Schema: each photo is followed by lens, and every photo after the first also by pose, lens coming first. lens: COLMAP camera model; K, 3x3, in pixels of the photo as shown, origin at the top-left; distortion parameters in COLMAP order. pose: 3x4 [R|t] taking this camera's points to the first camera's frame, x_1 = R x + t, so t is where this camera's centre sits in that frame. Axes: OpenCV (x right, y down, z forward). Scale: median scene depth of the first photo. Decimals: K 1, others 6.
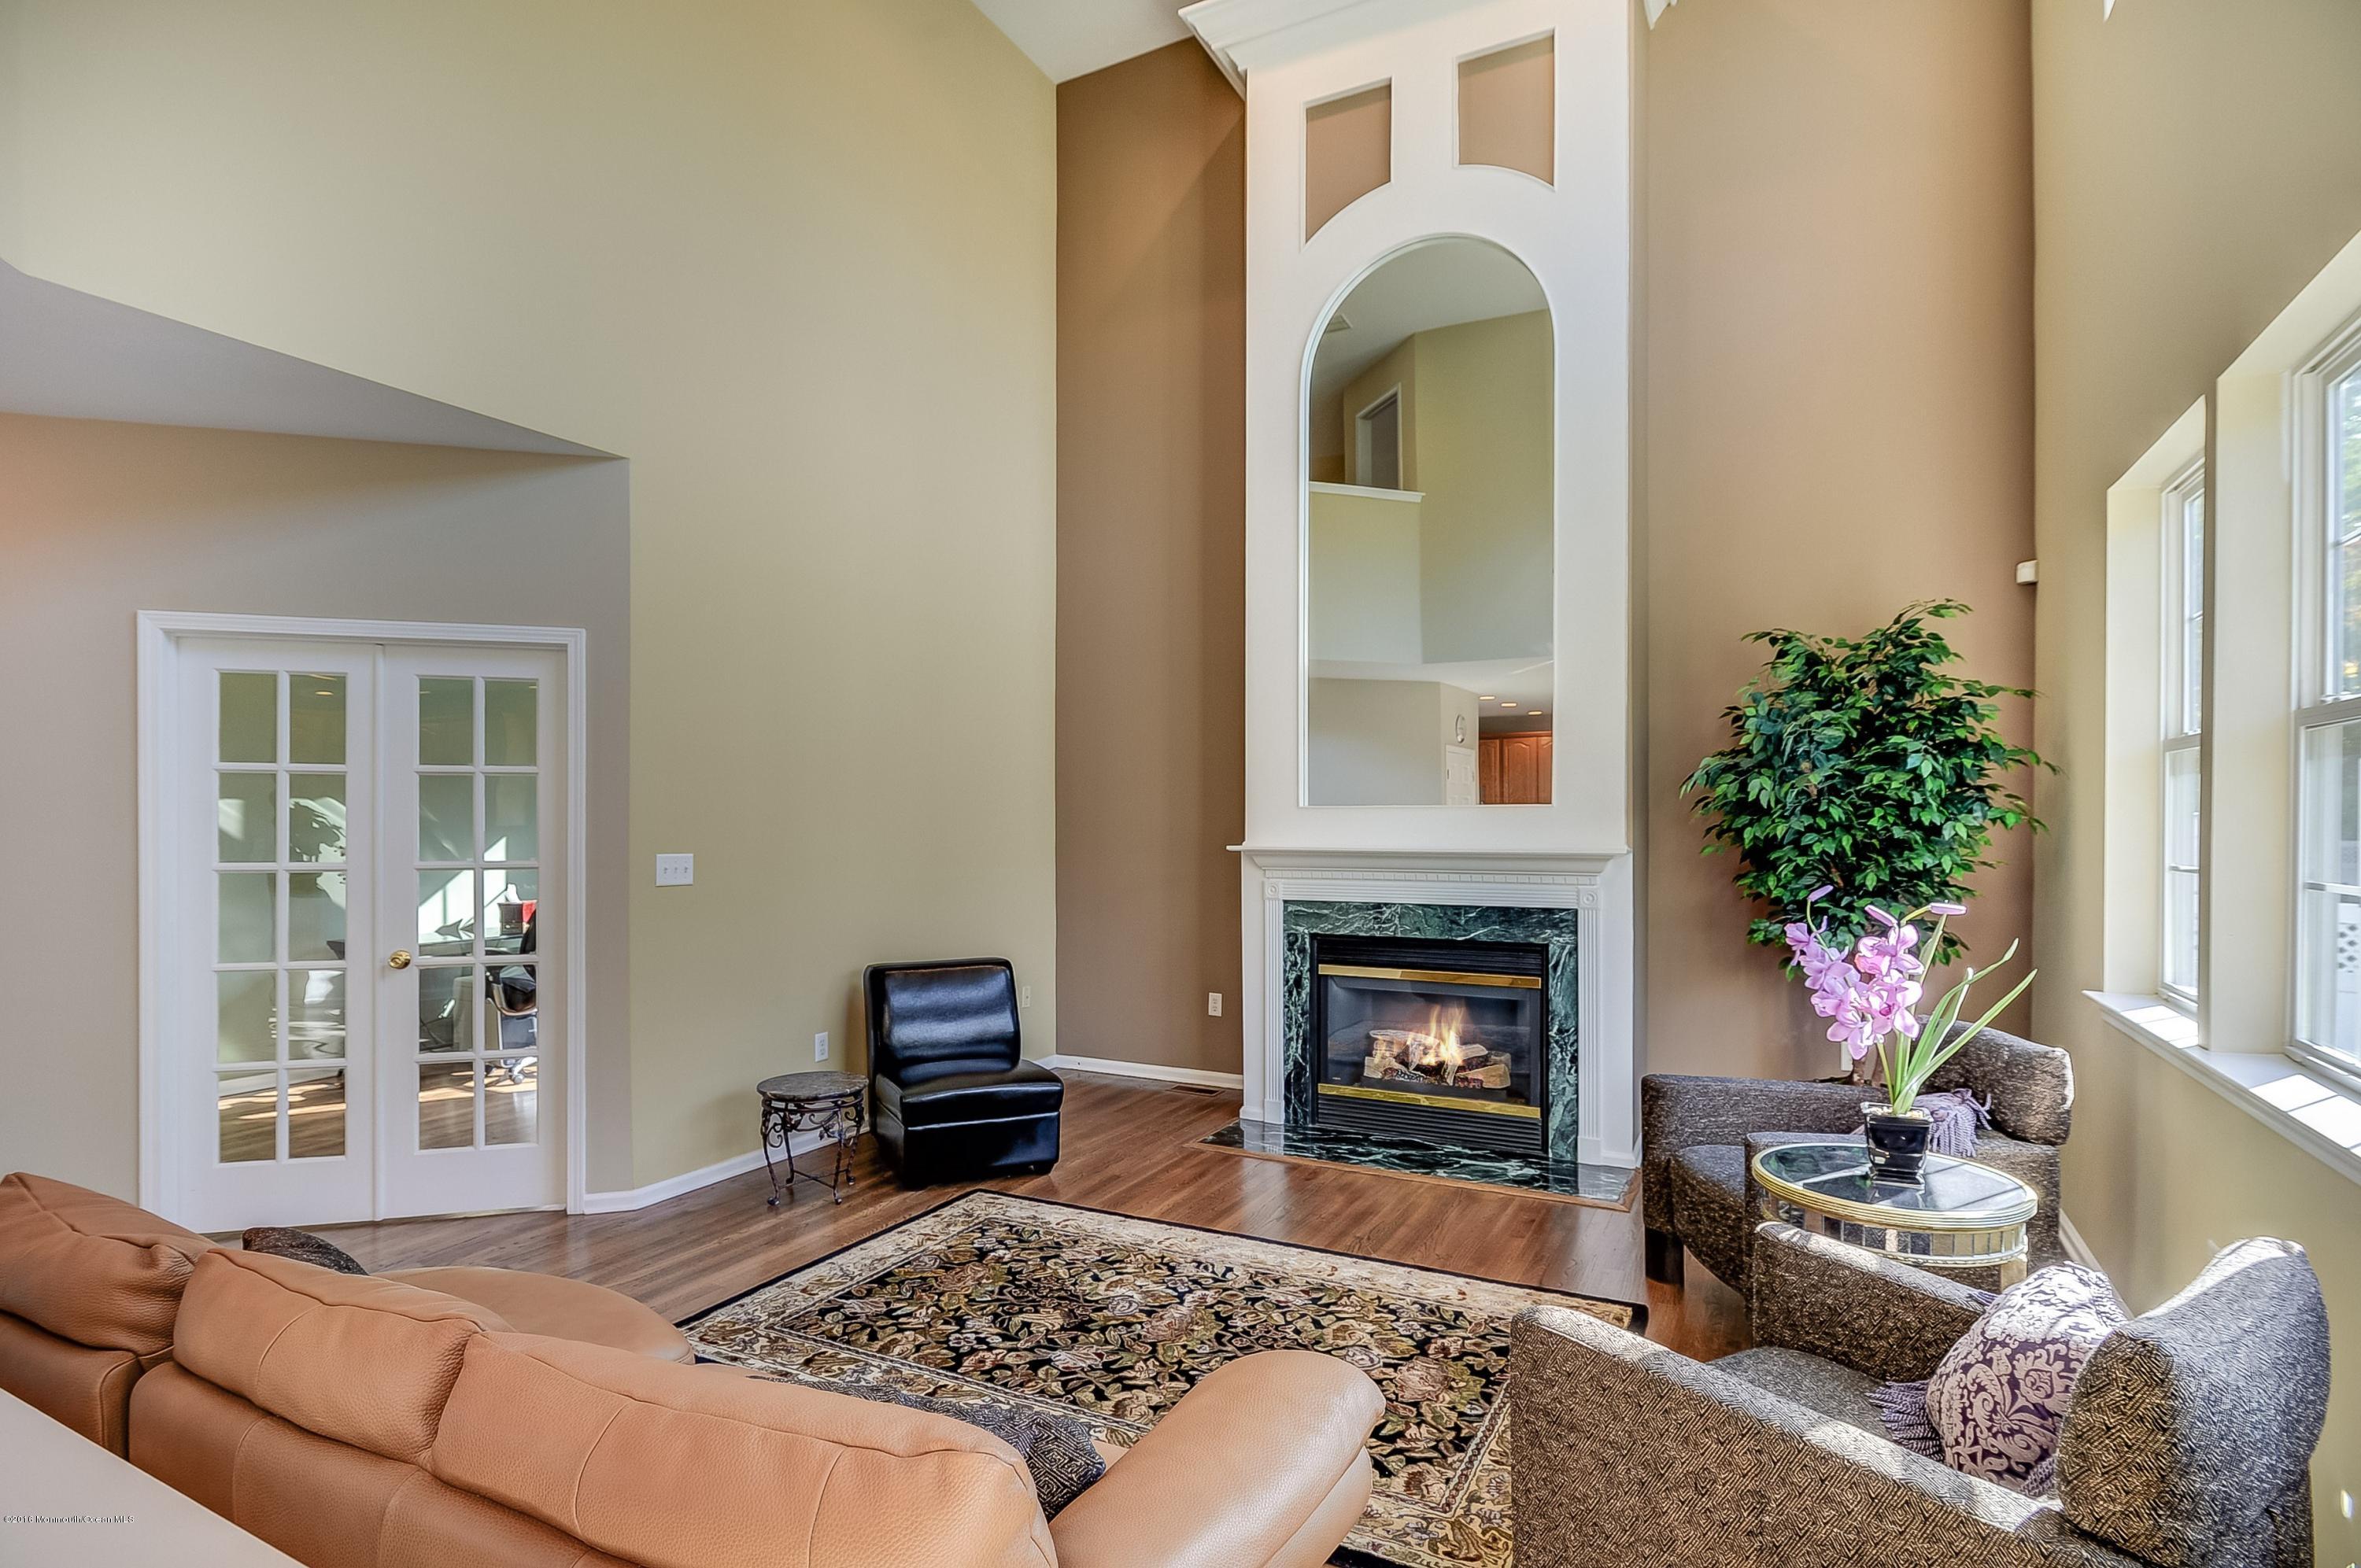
lens RADIAL K [[1153.2, 0, 1183.9], [0, 1153.2, 813.6], [0, 0, 1]] dist [-0.016634, -0.000678]
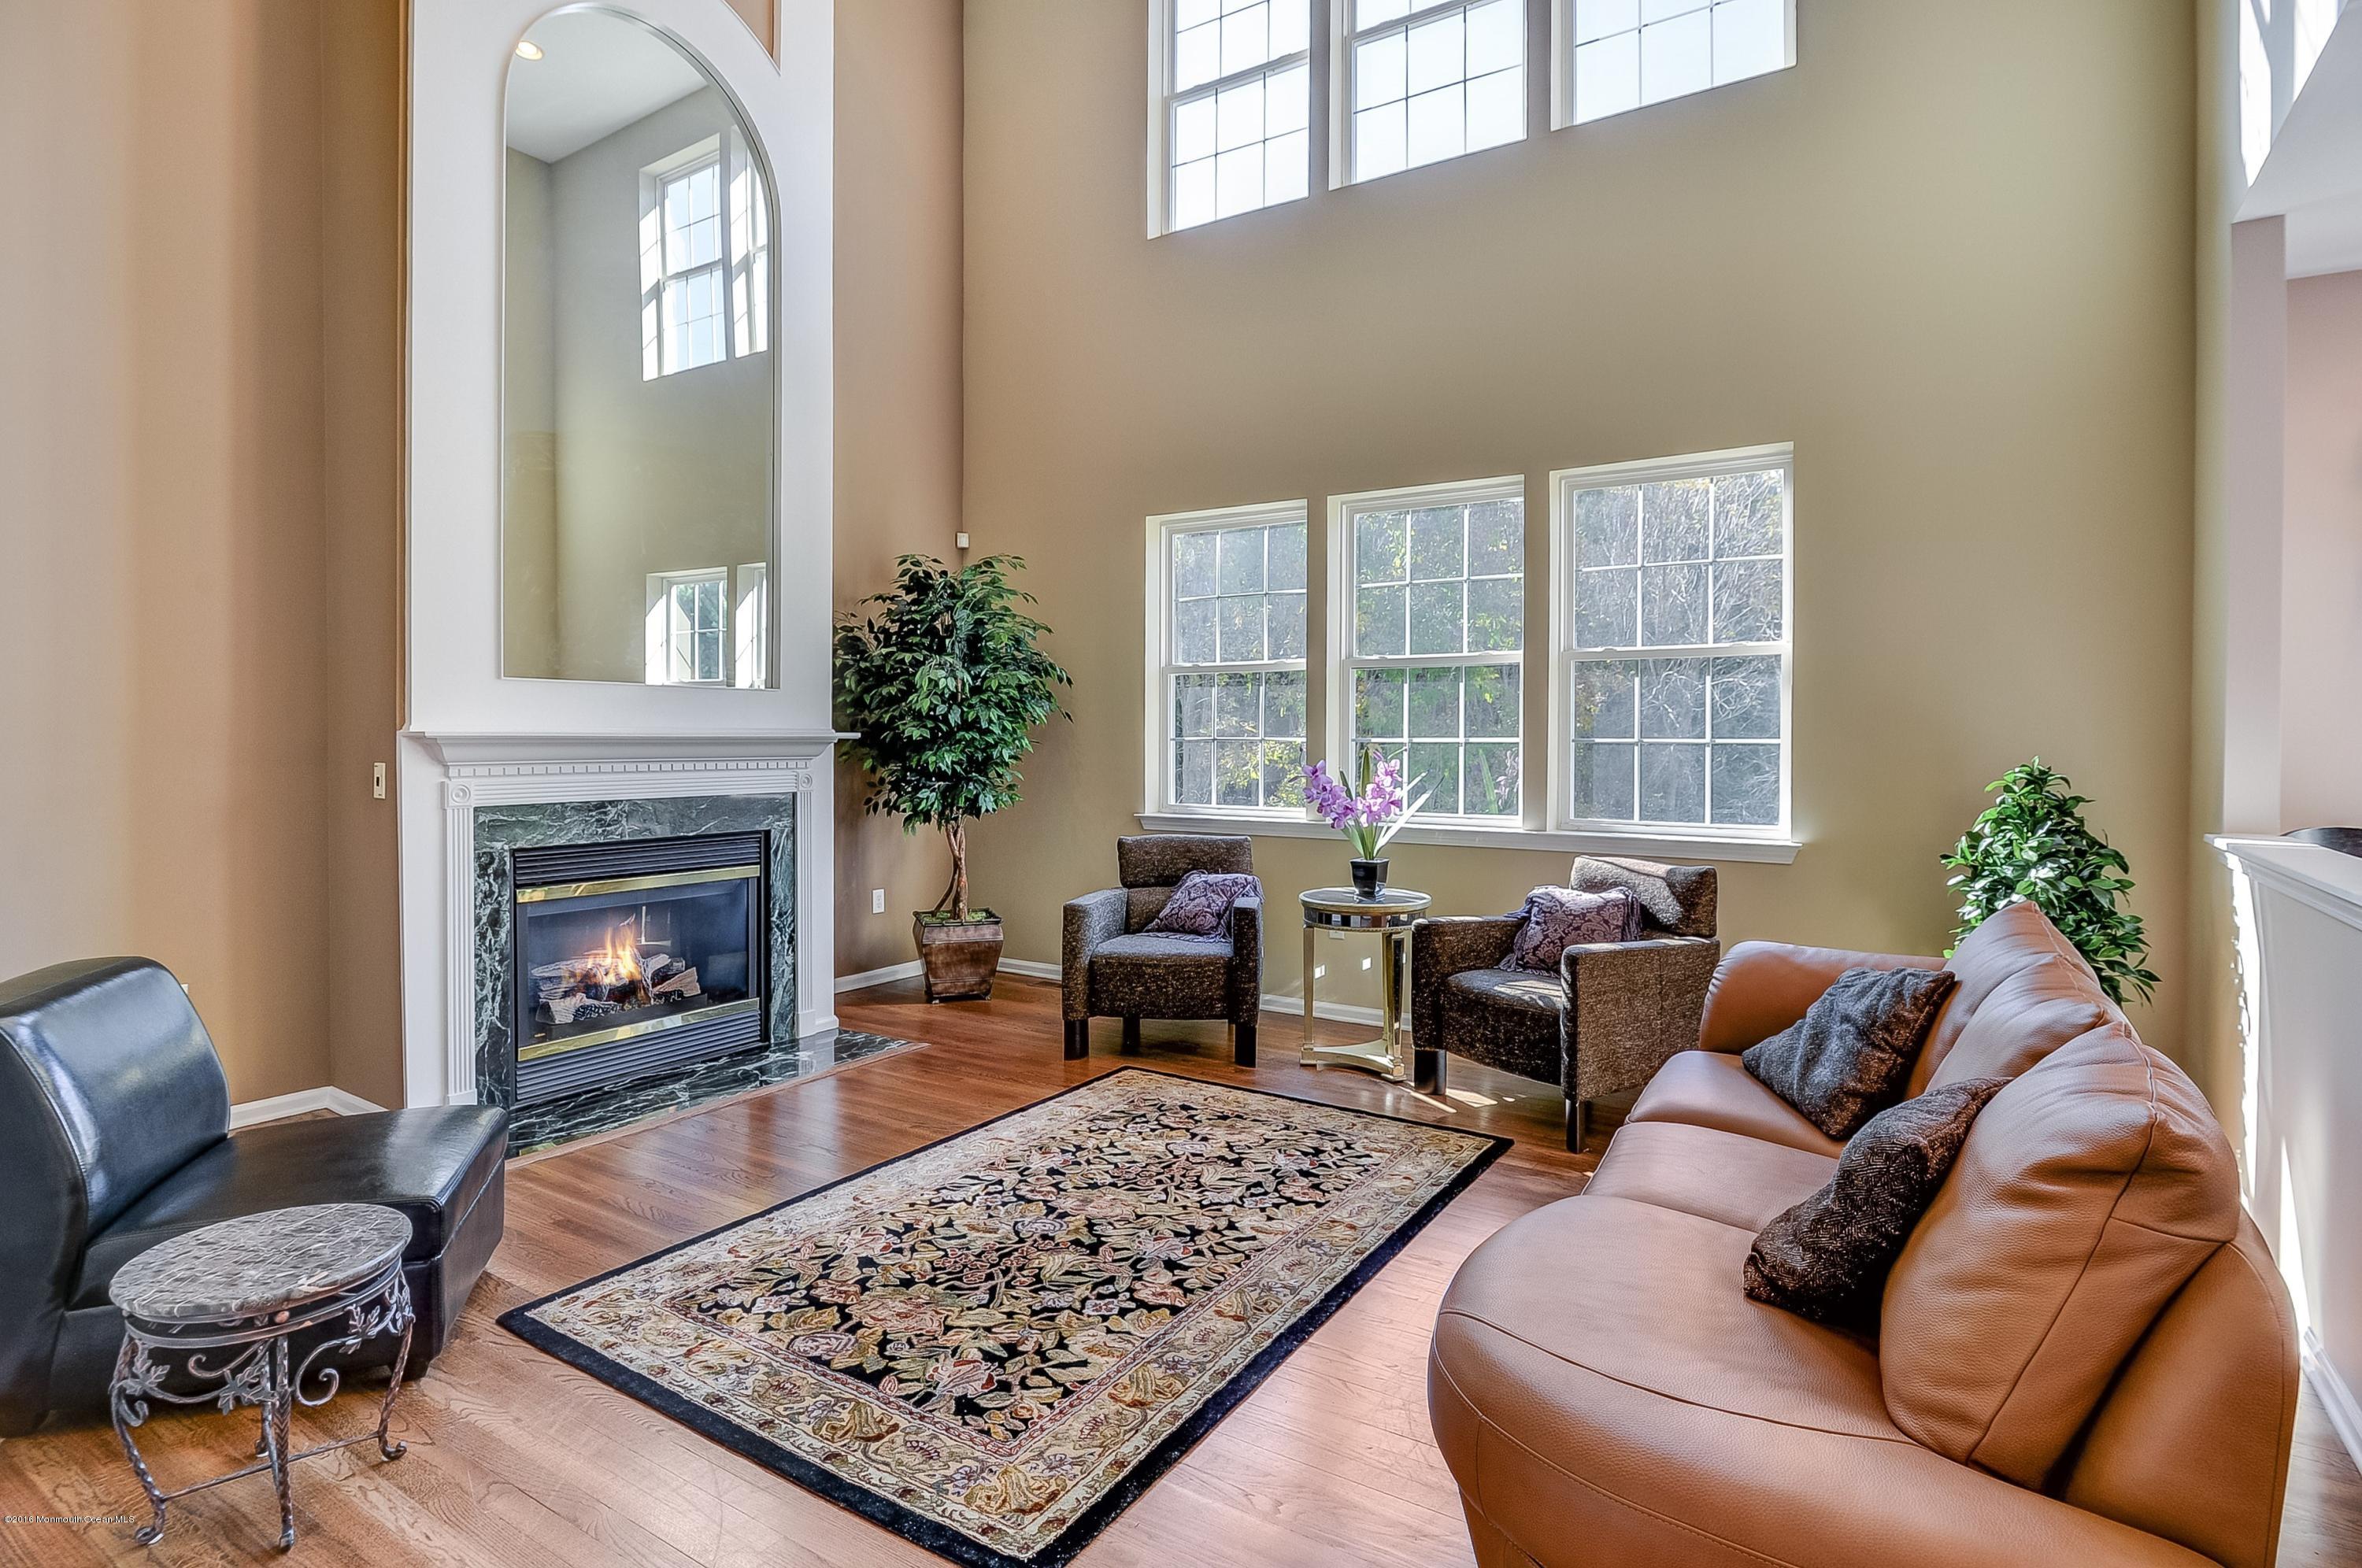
lens RADIAL K [[1183.3, 0, 1155.4], [0, 1183.3, 747.1], [0, 0, 1]] dist [-0.001364, -0.000301]
pose [[0.111961, -0.006369, 0.993692, -0.671412], [-0.011379, 0.999906, 0.007691, 0.031002], [-0.993647, -0.012168, 0.111878, 0.566250]]
